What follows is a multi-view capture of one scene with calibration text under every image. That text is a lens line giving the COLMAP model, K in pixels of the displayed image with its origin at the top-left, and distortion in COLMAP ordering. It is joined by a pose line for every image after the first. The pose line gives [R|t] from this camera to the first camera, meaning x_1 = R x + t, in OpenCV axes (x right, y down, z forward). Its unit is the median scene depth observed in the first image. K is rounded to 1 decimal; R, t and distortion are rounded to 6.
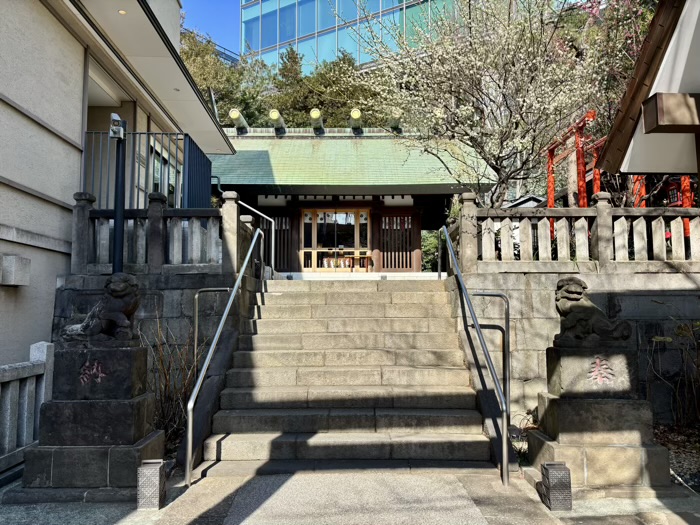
lens RADIAL K [[534.2, 0, 350.2], [0, 534.2, 274.1], [0, 0, 1]] dist [0.063421, -0.068655]
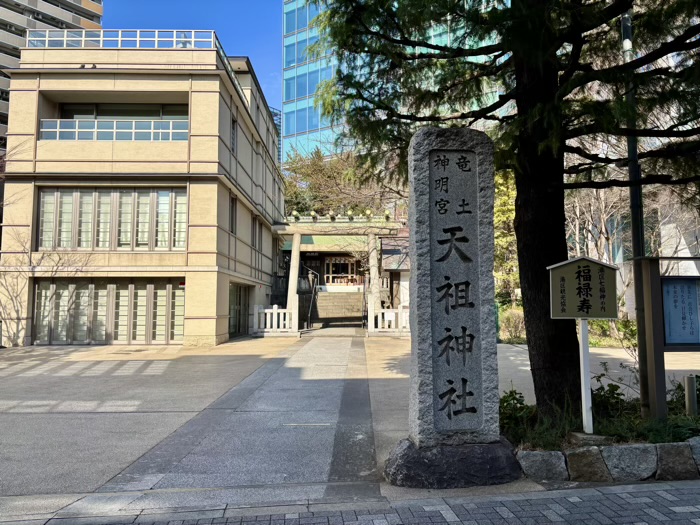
lens RADIAL K [[534.2, 0, 349.9], [0, 534.2, 261.4], [0, 0, 1]] dist [0.063421, -0.068655]
pose [[0.999419, -0.002931, -0.033942, 0.102024], [0.002284, 0.999815, -0.019103, -0.068218], [0.033992, 0.019014, 0.999241, -1.427858]]
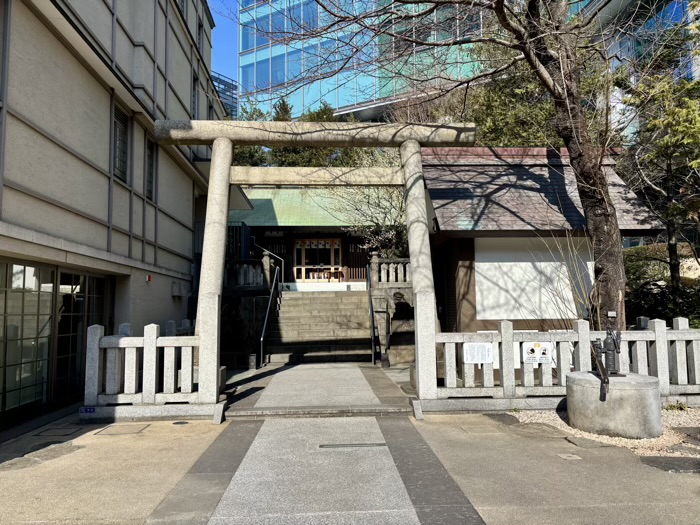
lens RADIAL K [[534.2, 0, 350.7], [0, 534.2, 265.9], [0, 0, 1]] dist [0.063421, -0.068655]
pose [[0.999649, -0.007392, 0.025451, 0.028905], [0.007805, 0.999838, -0.016196, -0.025966], [-0.025327, 0.016389, 0.999545, -0.536328]]
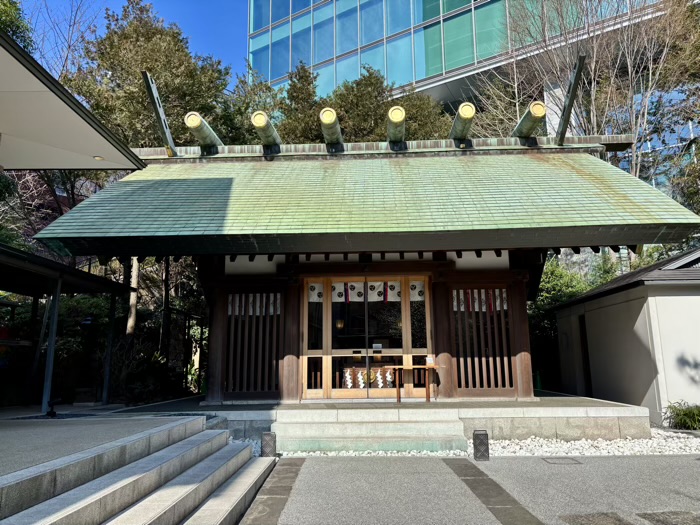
lens RADIAL K [[534.2, 0, 354.3], [0, 534.2, 266.0], [0, 0, 1]] dist [0.063421, -0.068655]
pose [[0.999251, -0.017086, -0.034720, -0.022384], [0.013176, 0.993860, -0.109861, -0.082338], [0.036384, 0.109322, 0.993340, 0.516898]]
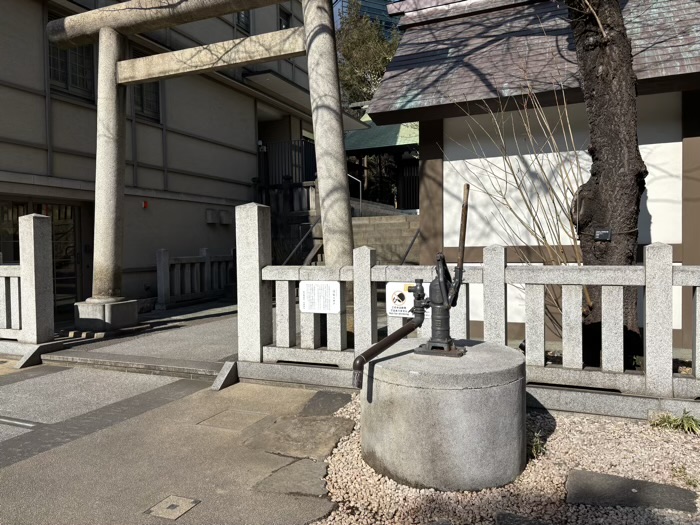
lens RADIAL K [[534.2, 0, 349.4], [0, 534.2, 251.7], [0, 0, 1]] dist [0.063421, -0.068655]
pose [[0.906523, -0.006516, -0.422105, 0.307687], [0.041681, 0.996377, 0.074134, -0.002175], [0.420093, -0.084798, 0.903510, -0.318318]]
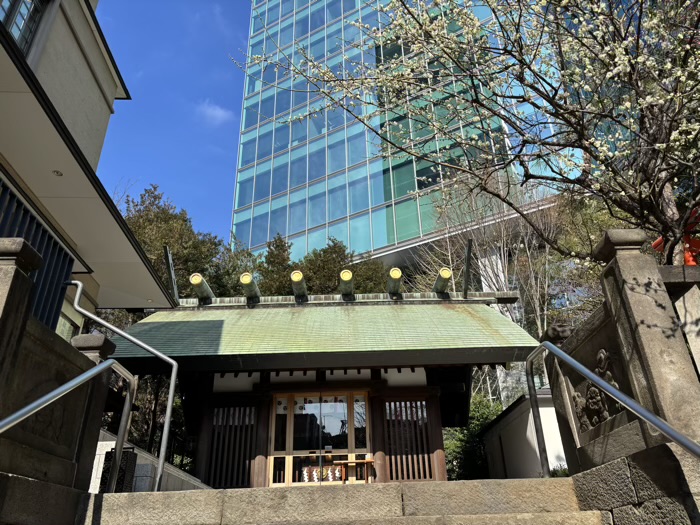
lens RADIAL K [[534.2, 0, 359.3], [0, 534.2, 247.5], [0, 0, 1]] dist [0.063421, -0.068655]
pose [[0.999329, -0.017864, 0.031975, 0.005959], [0.029728, 0.905546, -0.423206, 0.010981], [-0.021395, 0.423873, 0.905469, 0.291086]]
